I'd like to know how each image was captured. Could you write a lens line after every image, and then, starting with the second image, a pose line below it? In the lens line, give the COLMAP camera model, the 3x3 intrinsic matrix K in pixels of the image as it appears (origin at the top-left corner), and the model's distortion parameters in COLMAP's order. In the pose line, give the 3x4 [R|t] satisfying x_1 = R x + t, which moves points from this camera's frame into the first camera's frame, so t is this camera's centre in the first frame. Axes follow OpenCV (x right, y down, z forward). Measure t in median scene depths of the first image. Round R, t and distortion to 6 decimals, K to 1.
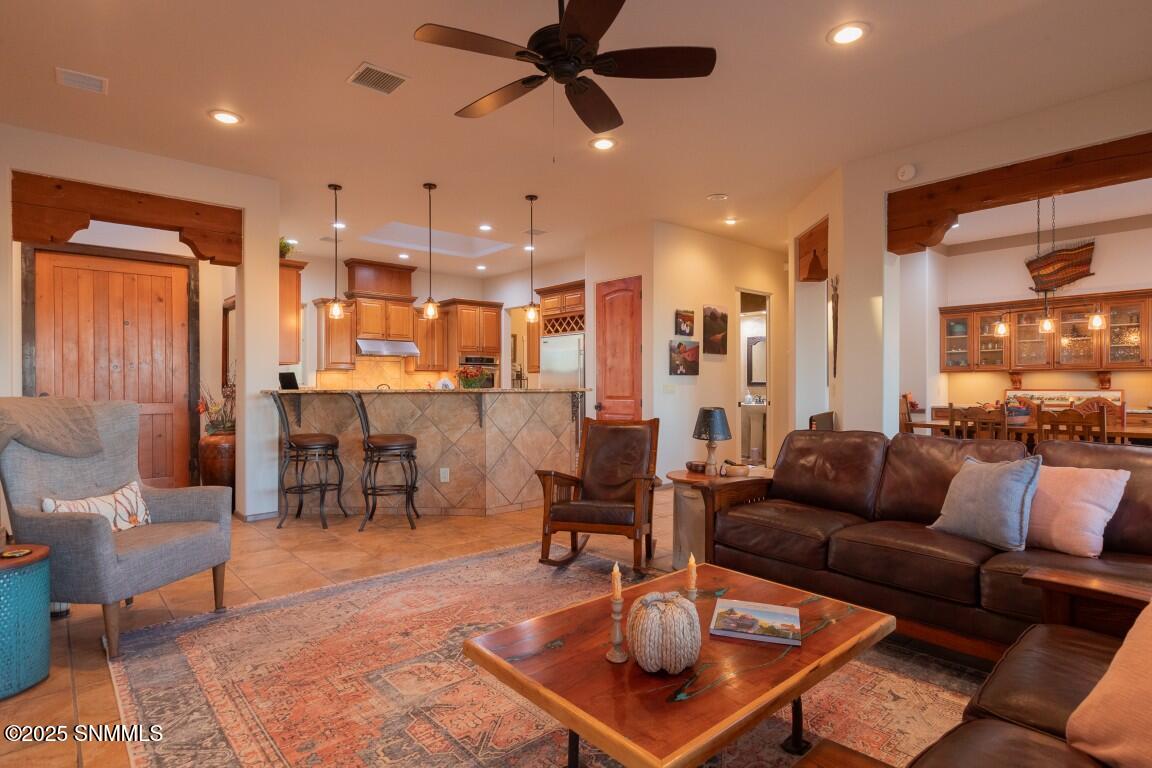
lens RADIAL K [[598.0, 0, 575.3], [0, 598.0, 385.5], [0, 0, 1]] dist [-0.002167, -0.000531]
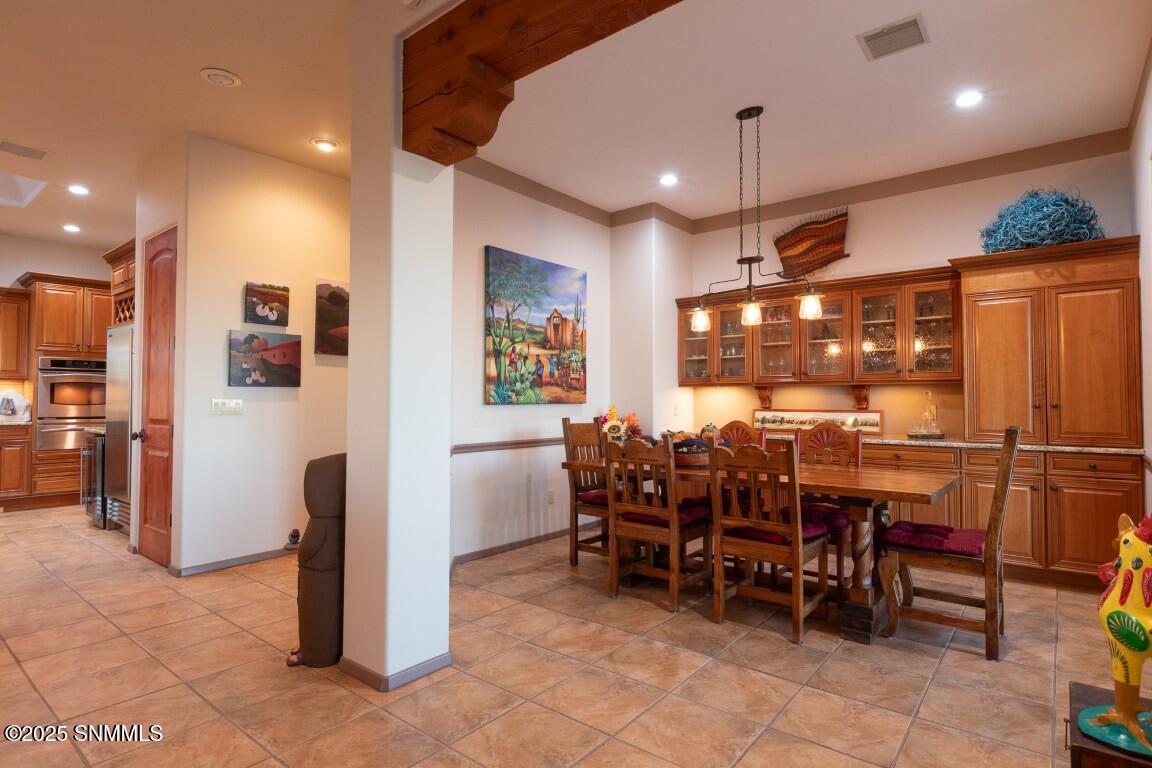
lens RADIAL K [[598.0, 0, 580.4], [0, 598.0, 385.1], [0, 0, 1]] dist [-0.002167, -0.000531]
pose [[0.986315, 0.008754, 0.164642, 0.414435], [-0.004368, 0.999626, -0.026984, -0.002946], [-0.164817, 0.025896, 0.985984, 0.321107]]
